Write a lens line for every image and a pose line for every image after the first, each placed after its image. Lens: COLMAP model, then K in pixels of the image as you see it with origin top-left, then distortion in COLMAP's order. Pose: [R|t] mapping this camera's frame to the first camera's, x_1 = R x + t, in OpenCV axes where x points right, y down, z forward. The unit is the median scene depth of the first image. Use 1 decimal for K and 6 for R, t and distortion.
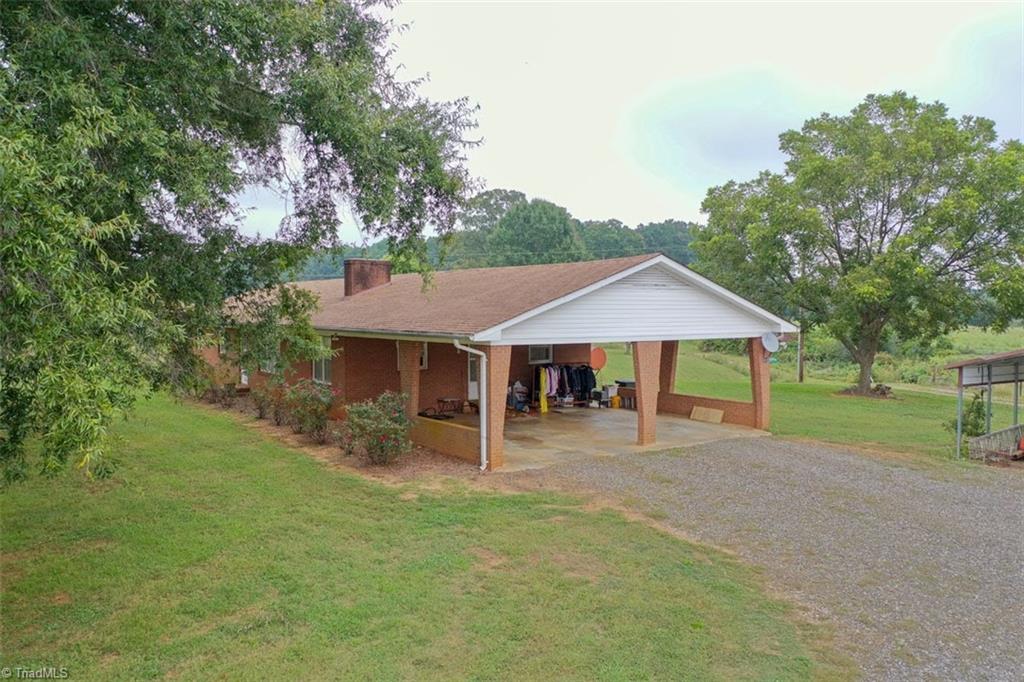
lens RADIAL K [[800.9, 0, 519.7], [0, 800.9, 342.8], [0, 0, 1]] dist [0.001329, -0.004385]
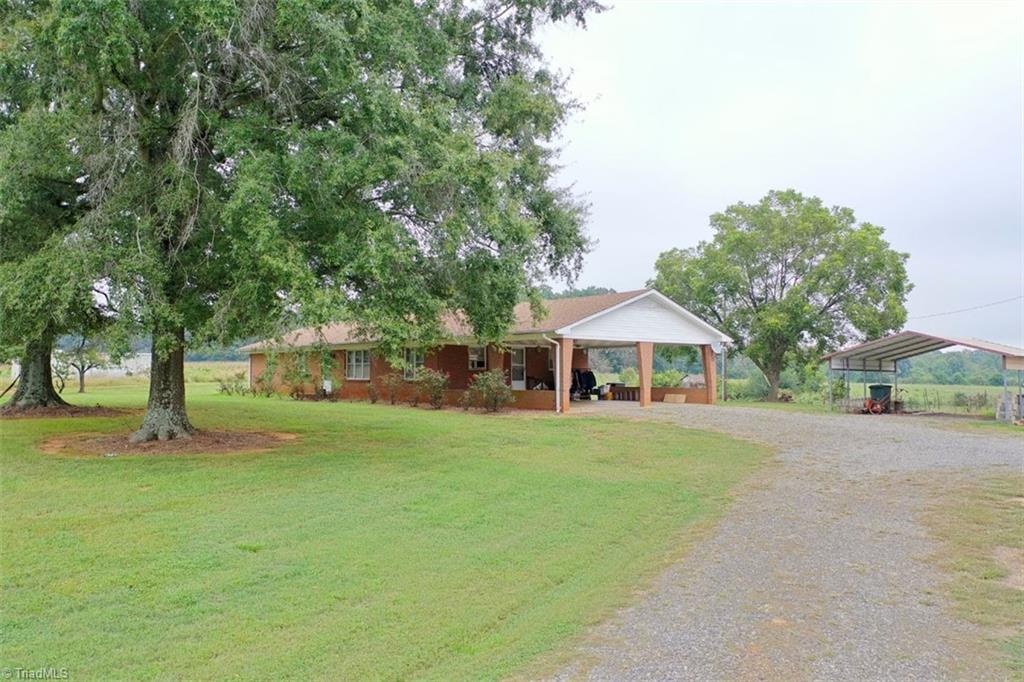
lens RADIAL K [[800.9, 0, 518.6], [0, 800.9, 346.1], [0, 0, 1]] dist [0.001329, -0.004385]
pose [[0.994500, 0.003036, 0.104693, -0.177934], [0.005322, 0.996824, -0.079462, 0.089416], [-0.104602, 0.079582, 0.991325, -0.388110]]
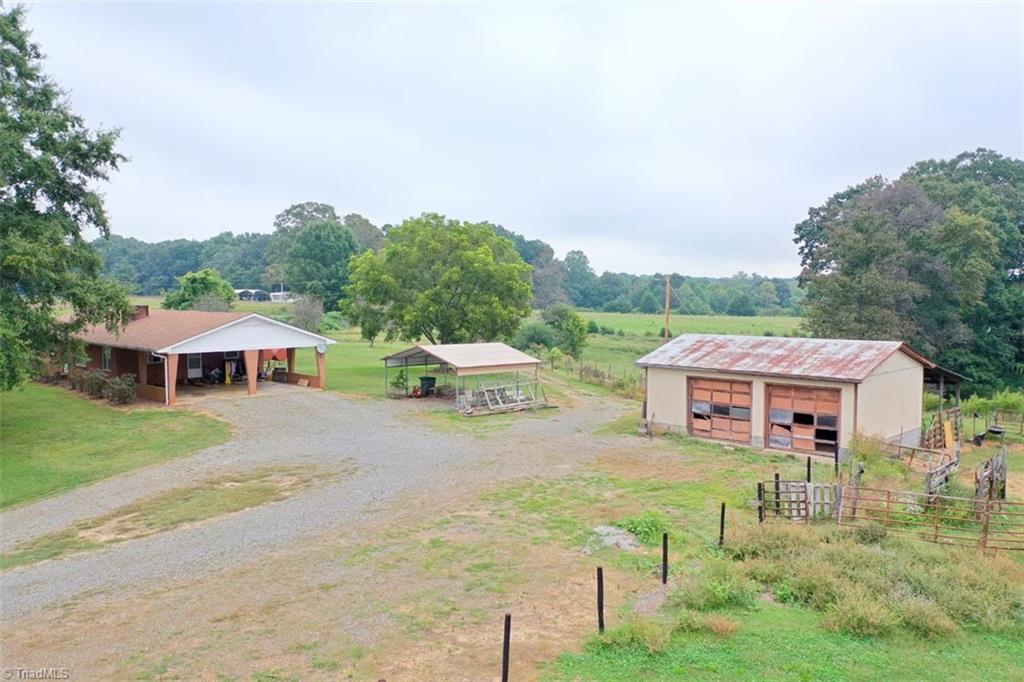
lens RADIAL K [[800.9, 0, 516.4], [0, 800.9, 338.2], [0, 0, 1]] dist [0.001329, -0.004385]
pose [[0.985946, -0.010744, 0.166721, 0.354232], [0.008795, 0.999884, 0.012423, -0.038806], [-0.166835, -0.010782, 0.985926, -0.936446]]
